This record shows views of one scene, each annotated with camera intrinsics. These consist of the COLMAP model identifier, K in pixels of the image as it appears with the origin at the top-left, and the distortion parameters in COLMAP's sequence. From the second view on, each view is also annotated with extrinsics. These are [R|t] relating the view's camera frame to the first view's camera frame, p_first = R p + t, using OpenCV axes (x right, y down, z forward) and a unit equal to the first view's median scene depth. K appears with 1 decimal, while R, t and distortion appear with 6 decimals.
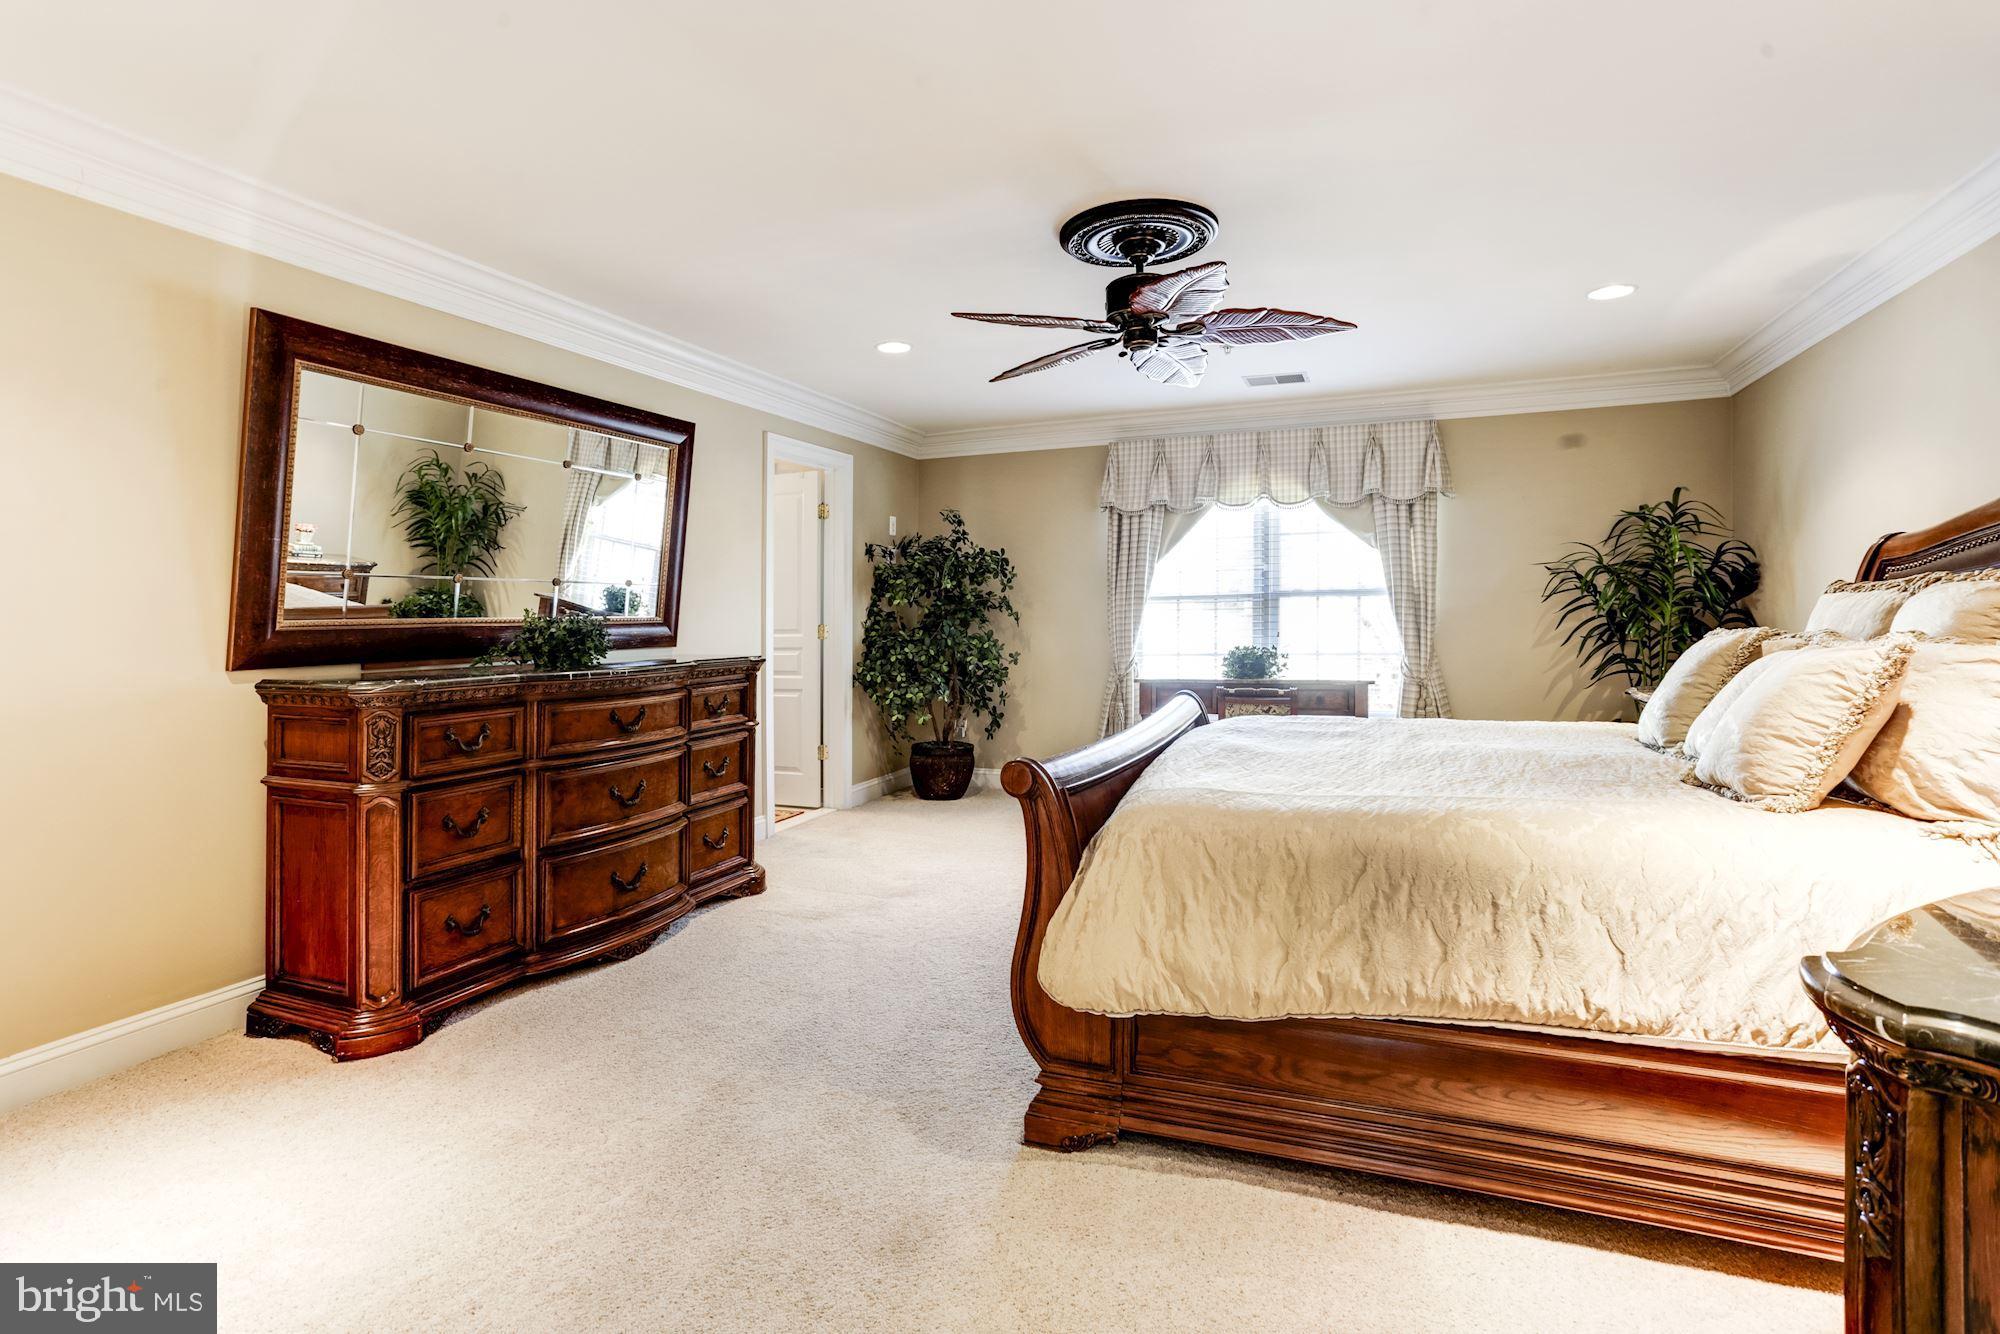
lens RADIAL K [[989.8, 0, 977.2], [0, 989.8, 614.5], [0, 0, 1]] dist [-0.005809, 0.000101]
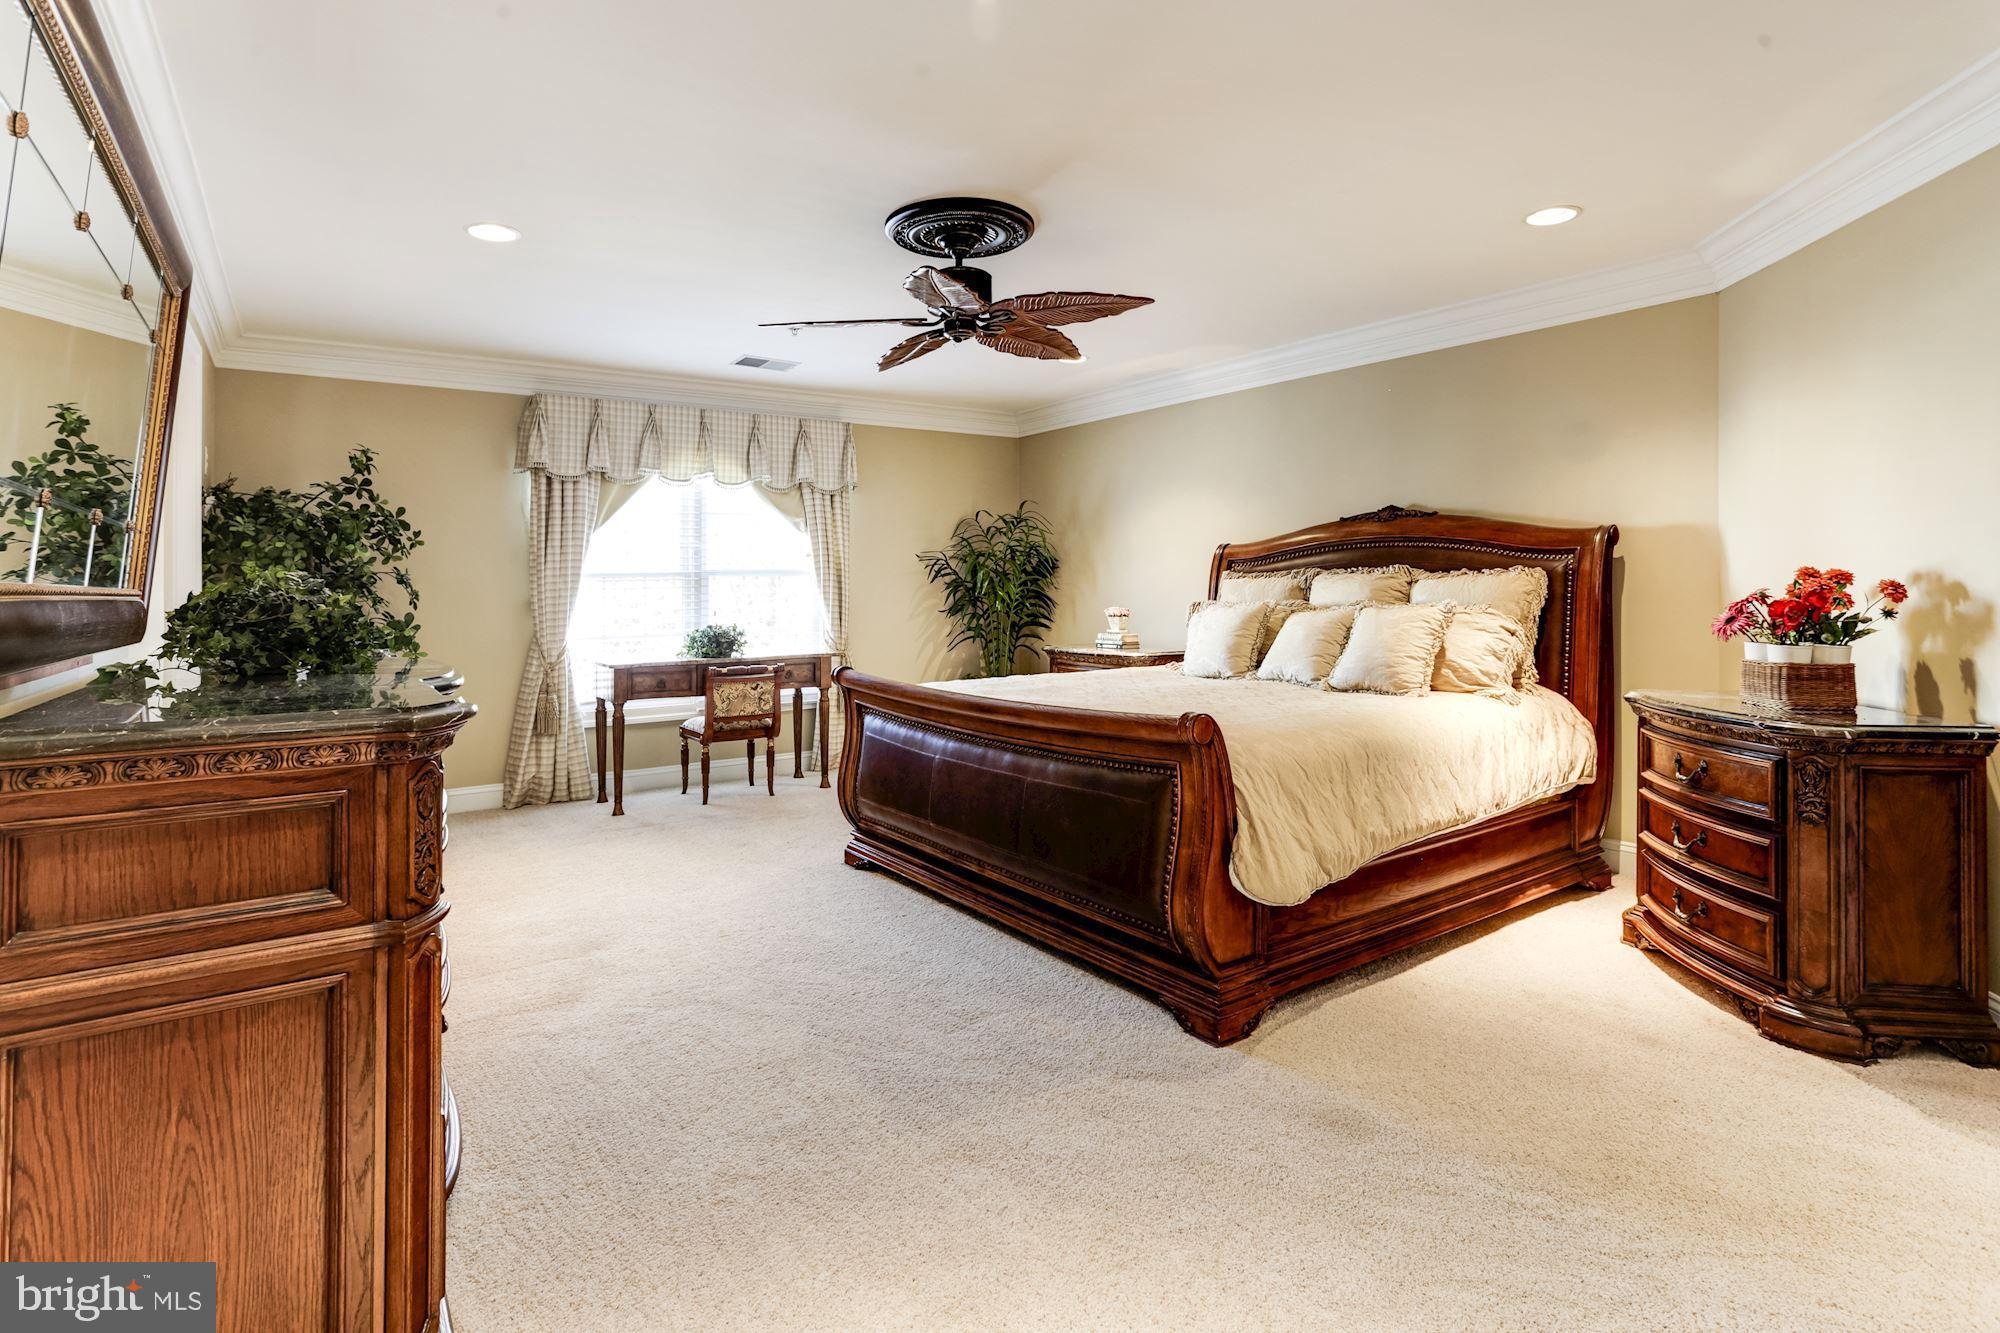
lens RADIAL K [[989.8, 0, 977.2], [0, 989.8, 614.0], [0, 0, 1]] dist [-0.005809, 0.000101]
pose [[0.559468, -0.018403, 0.828648, -0.408224], [0.003326, 0.999795, 0.019959, 0.002288], [-0.828845, -0.008411, 0.559415, 0.228190]]
